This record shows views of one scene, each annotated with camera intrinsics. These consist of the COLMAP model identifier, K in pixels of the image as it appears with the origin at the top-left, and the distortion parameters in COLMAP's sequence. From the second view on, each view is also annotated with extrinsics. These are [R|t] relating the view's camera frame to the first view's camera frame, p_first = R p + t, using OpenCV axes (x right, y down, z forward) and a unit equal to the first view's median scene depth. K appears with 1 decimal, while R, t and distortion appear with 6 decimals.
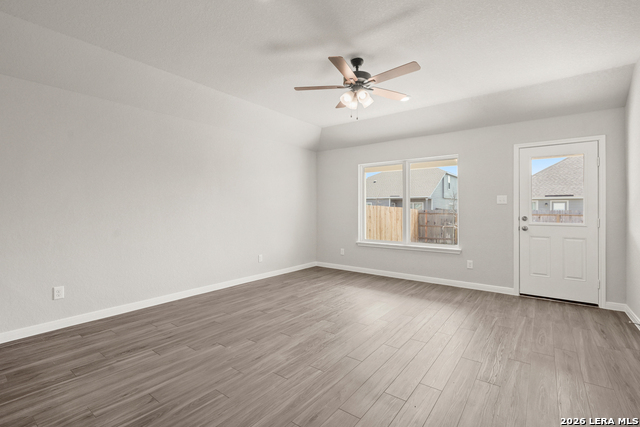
lens RADIAL K [[295.2, 0, 316.5], [0, 295.2, 209.1], [0, 0, 1]] dist [-0.003285, -0.000239]
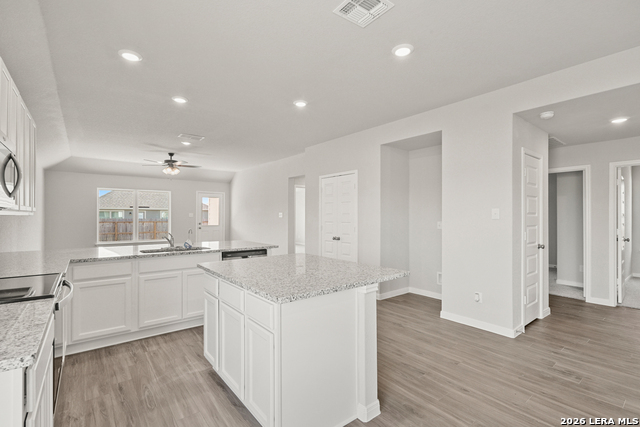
lens RADIAL K [[295.2, 0, 317.9], [0, 295.2, 214.9], [0, 0, 1]] dist [-0.003285, -0.000239]
pose [[0.227046, 0.000942, 0.973883, -1.872663], [0.001897, 0.999997, -0.001409, -0.042808], [-0.973882, 0.002167, 0.227044, -0.603293]]
